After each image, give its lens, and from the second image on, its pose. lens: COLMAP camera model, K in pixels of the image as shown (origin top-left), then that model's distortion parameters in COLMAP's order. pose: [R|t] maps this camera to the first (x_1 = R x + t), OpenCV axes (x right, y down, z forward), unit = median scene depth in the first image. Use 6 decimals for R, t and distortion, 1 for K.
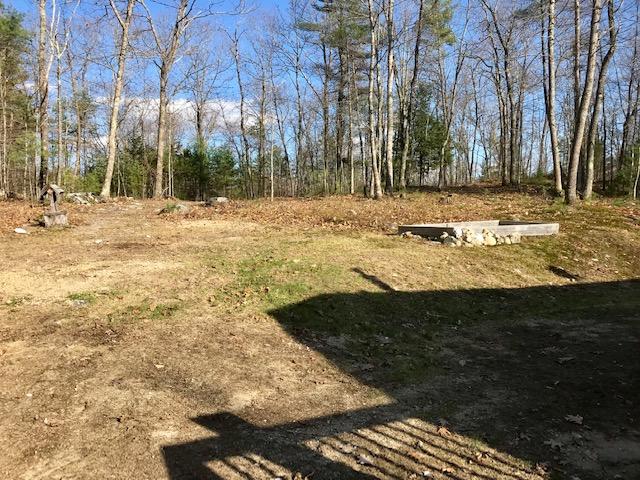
lens RADIAL K [[529.3, 0, 320.0], [0, 529.3, 240.0], [0, 0, 1]] dist [0.050795, 0.002277]
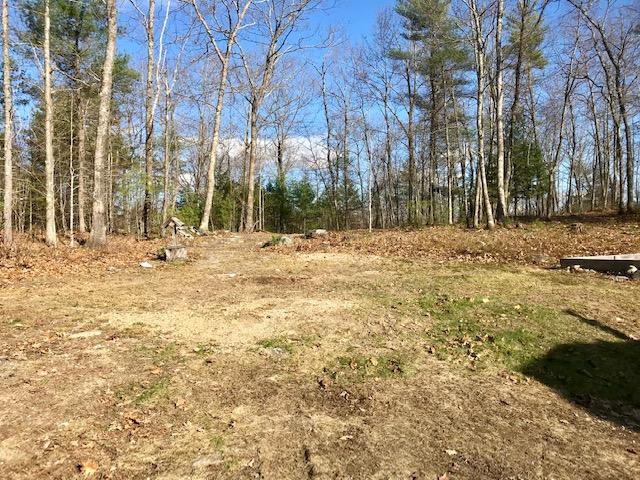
lens RADIAL K [[530.5, 0, 330.9], [0, 530.5, 251.7], [0, 0, 1]] dist [0.067424, -0.004017]
pose [[0.993772, -0.004454, -0.111342, -0.043705], [-0.000021, 0.999194, -0.040154, -0.000742], [0.111431, 0.039906, 0.992971, 0.029195]]
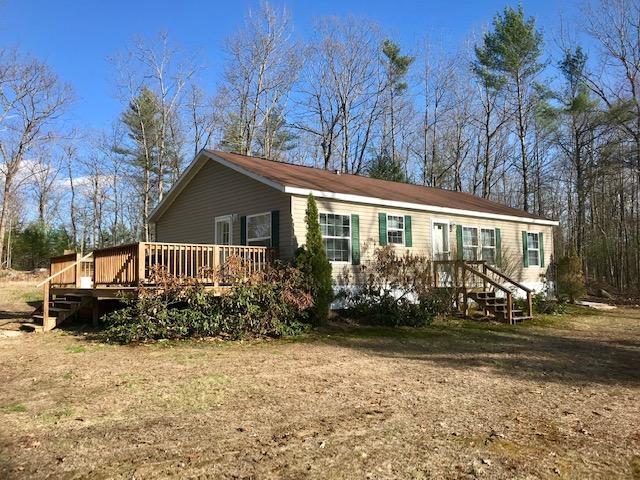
lens RADIAL K [[507.1, 0, 292.8], [0, 507.1, 239.3], [0, 0, 1]] dist [0.058072, -0.000705]
pose [[0.975179, 0.016226, 0.220823, 0.149313], [0.014437, 0.990529, -0.136540, 0.039766], [-0.220947, 0.136339, 0.965709, -0.487080]]
